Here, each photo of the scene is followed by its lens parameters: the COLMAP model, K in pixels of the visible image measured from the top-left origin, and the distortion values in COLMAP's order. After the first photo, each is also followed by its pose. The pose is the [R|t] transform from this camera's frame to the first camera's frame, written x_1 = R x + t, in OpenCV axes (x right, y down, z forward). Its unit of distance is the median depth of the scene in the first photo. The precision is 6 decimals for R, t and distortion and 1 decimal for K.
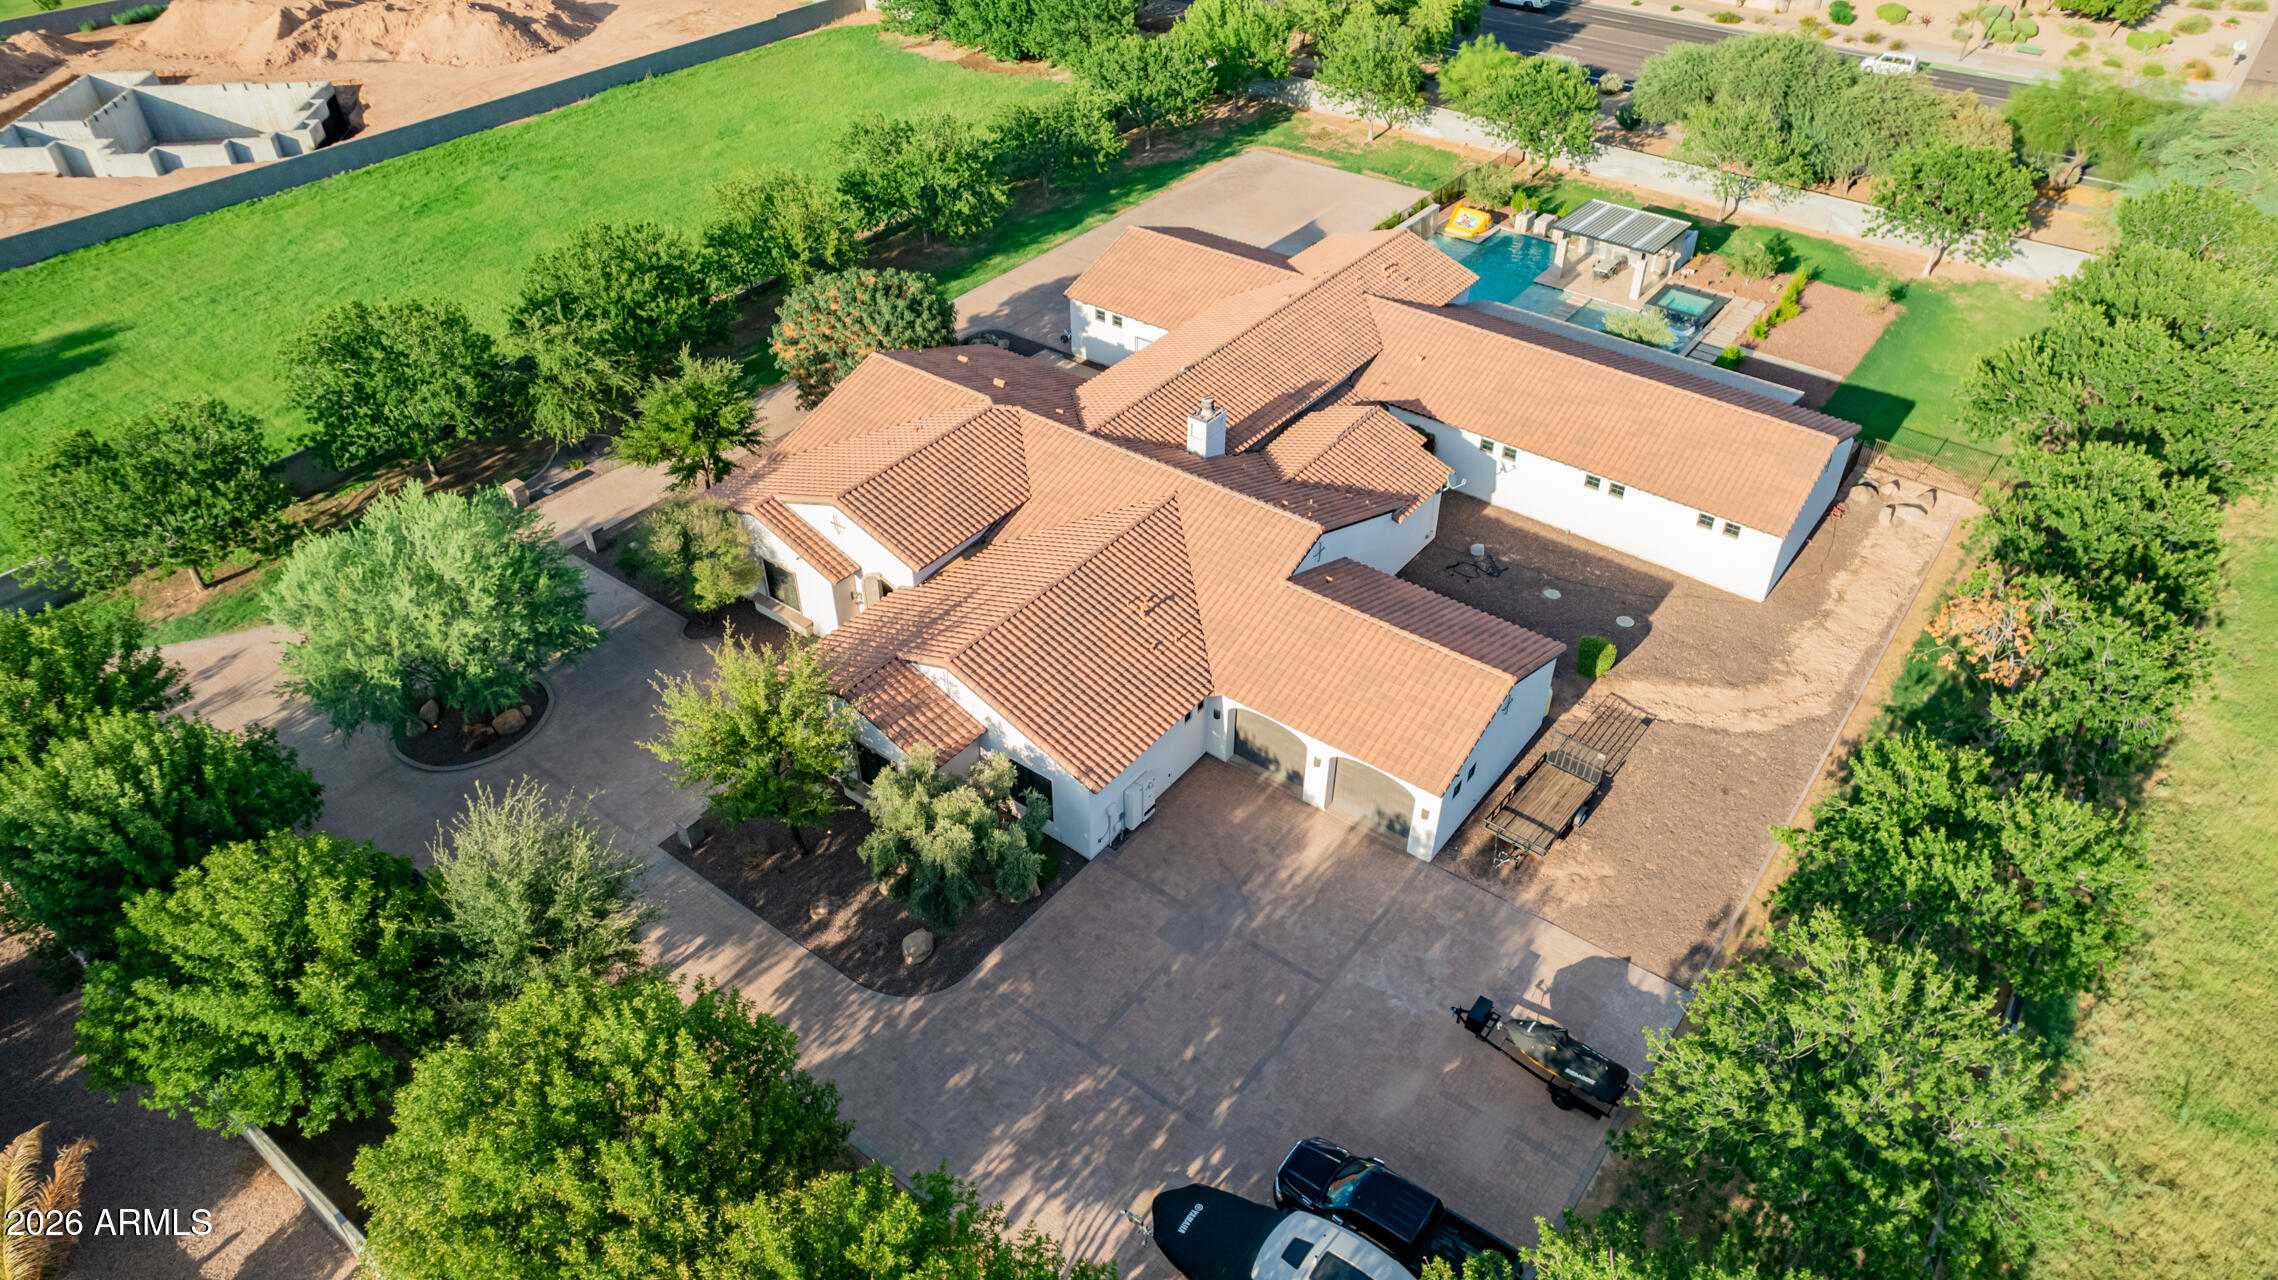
lens RADIAL K [[1453.4, 0, 1129.7], [0, 1453.4, 637.8], [0, 0, 1]] dist [-0.078367, 0.068617]
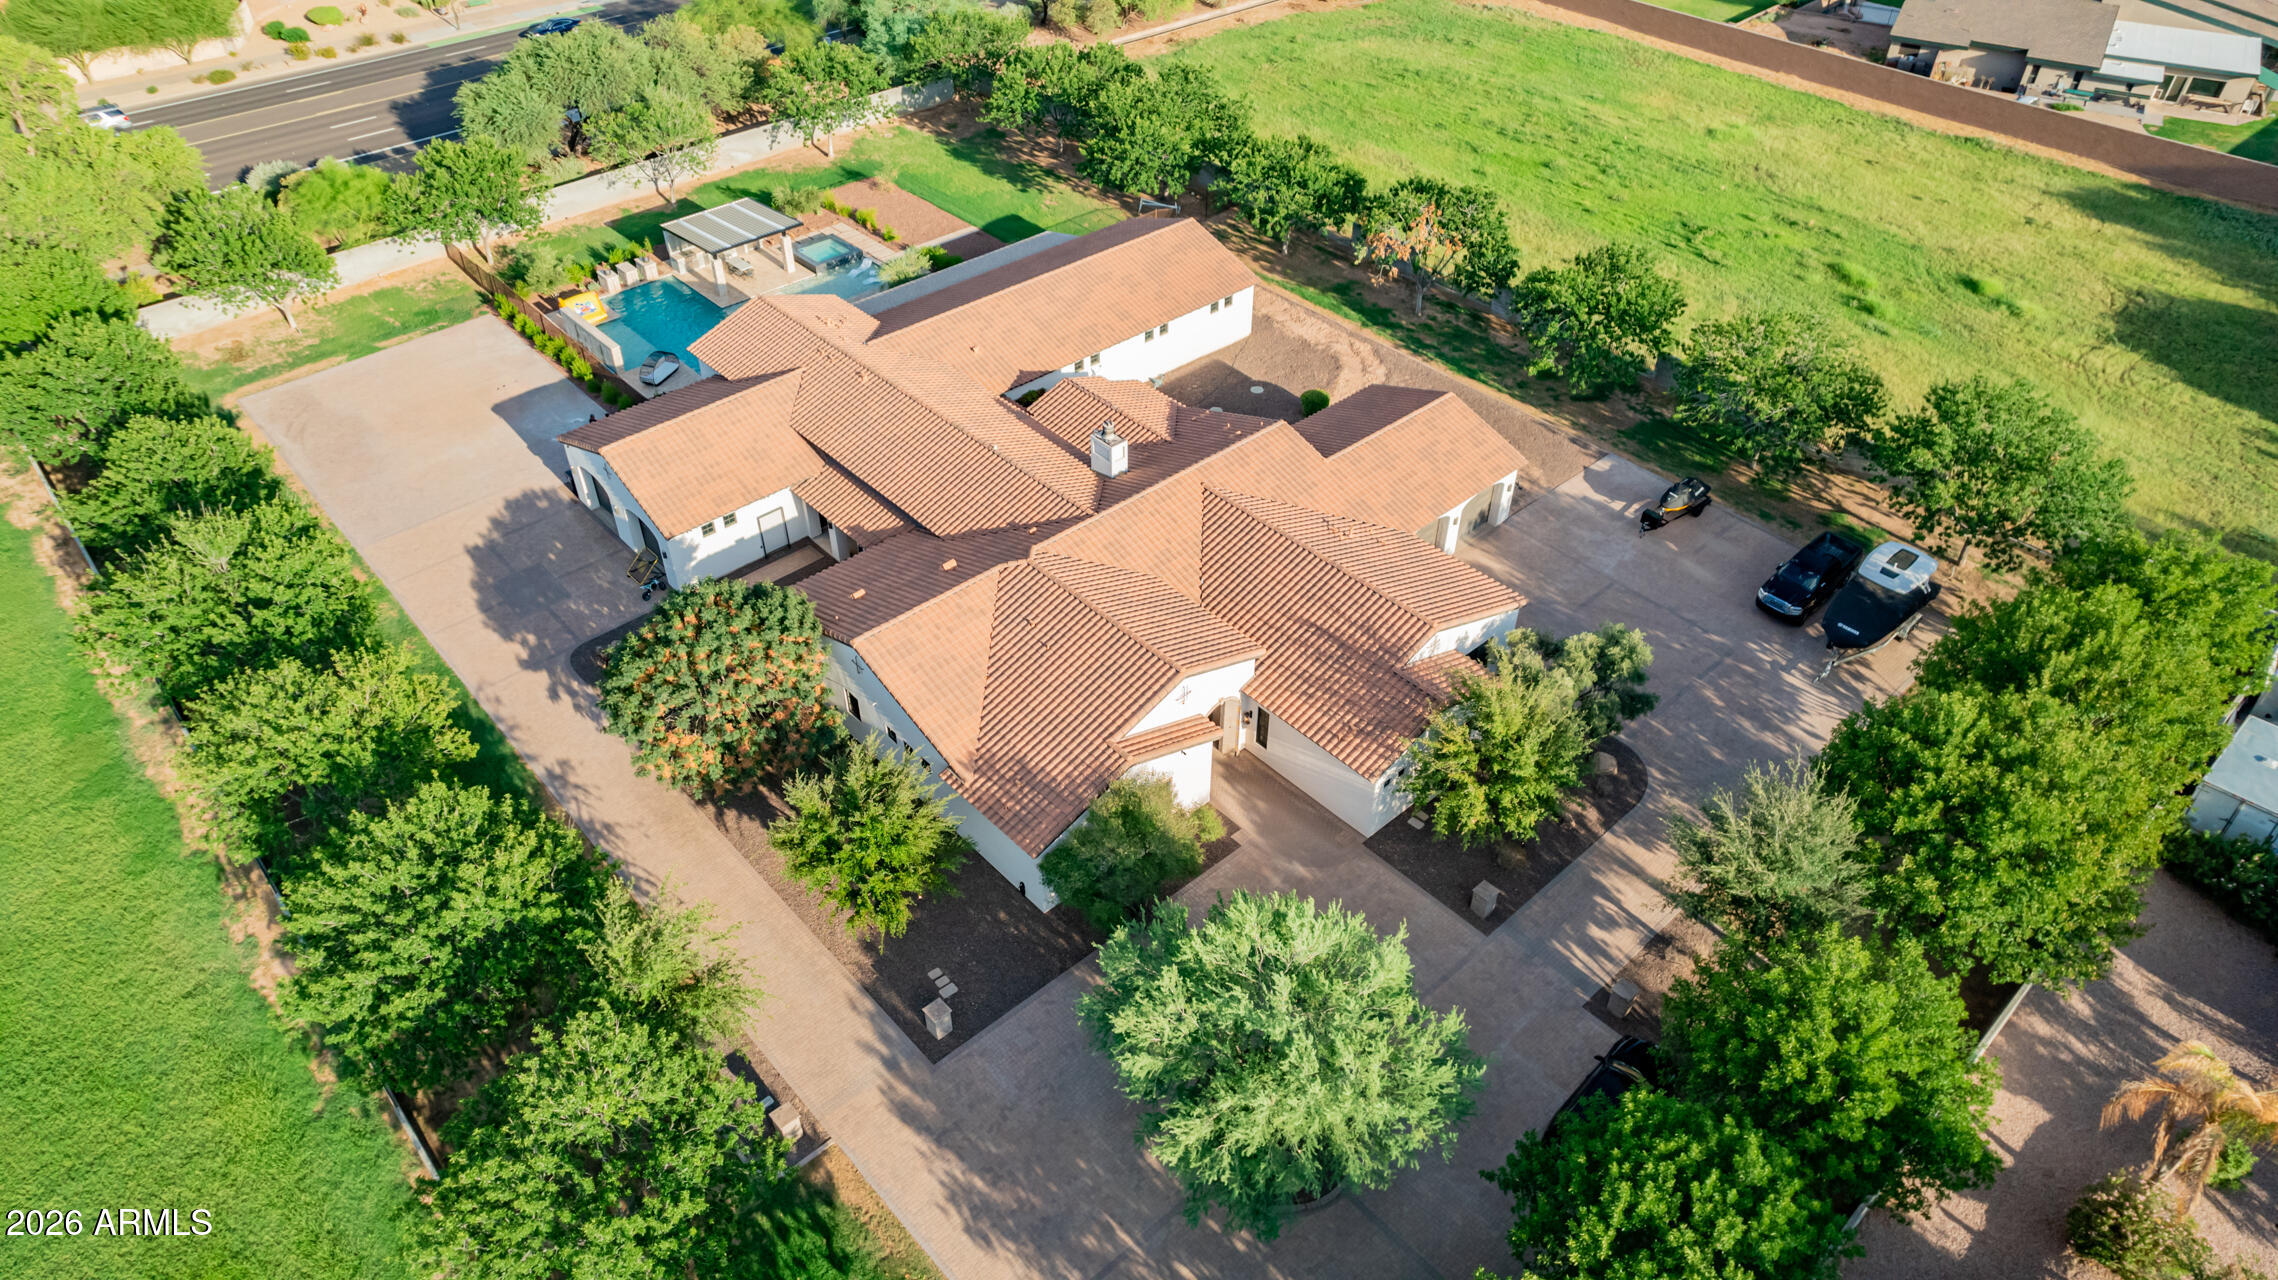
lens RADIAL K [[1453.4, 0, 1129.7], [0, 1453.4, 637.8], [0, 0, 1]] dist [-0.078367, 0.068617]
pose [[0.185339, -0.630021, 0.754137, -0.787474], [0.601423, 0.679640, 0.419977, -0.458330], [-0.777136, 0.375717, 0.504873, 0.452739]]
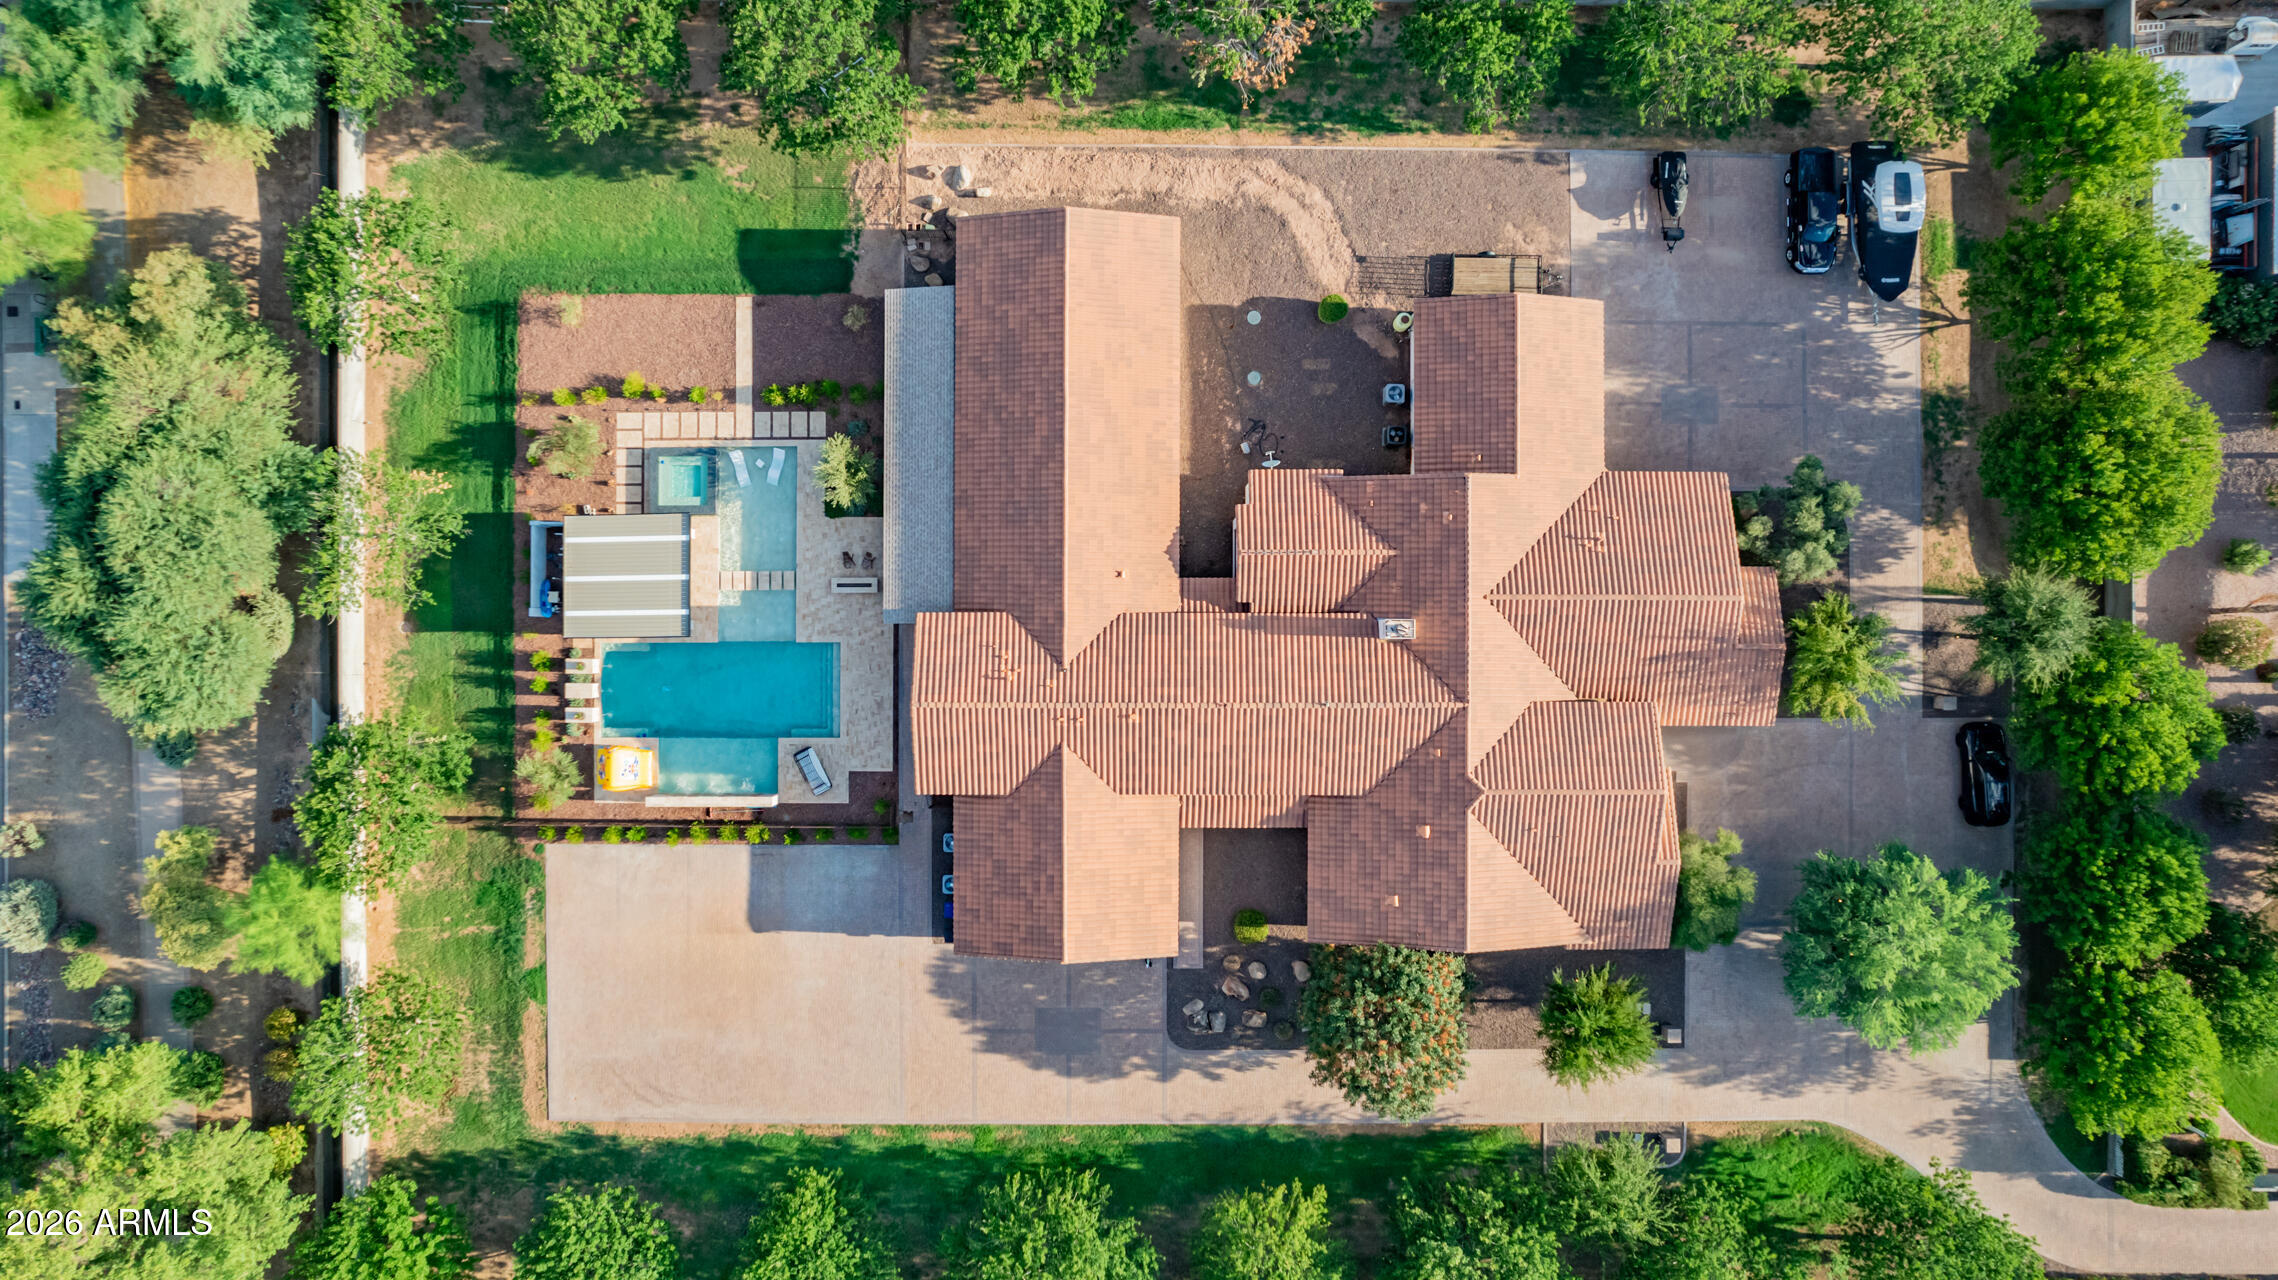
lens RADIAL K [[1453.4, 0, 1129.7], [0, 1453.4, 637.8], [0, 0, 1]] dist [-0.078367, 0.068617]
pose [[-0.605992, -0.795461, -0.003956, 0.173830], [0.483958, -0.372624, 0.791793, -1.110838], [-0.631314, 0.477906, 0.610777, 0.380347]]
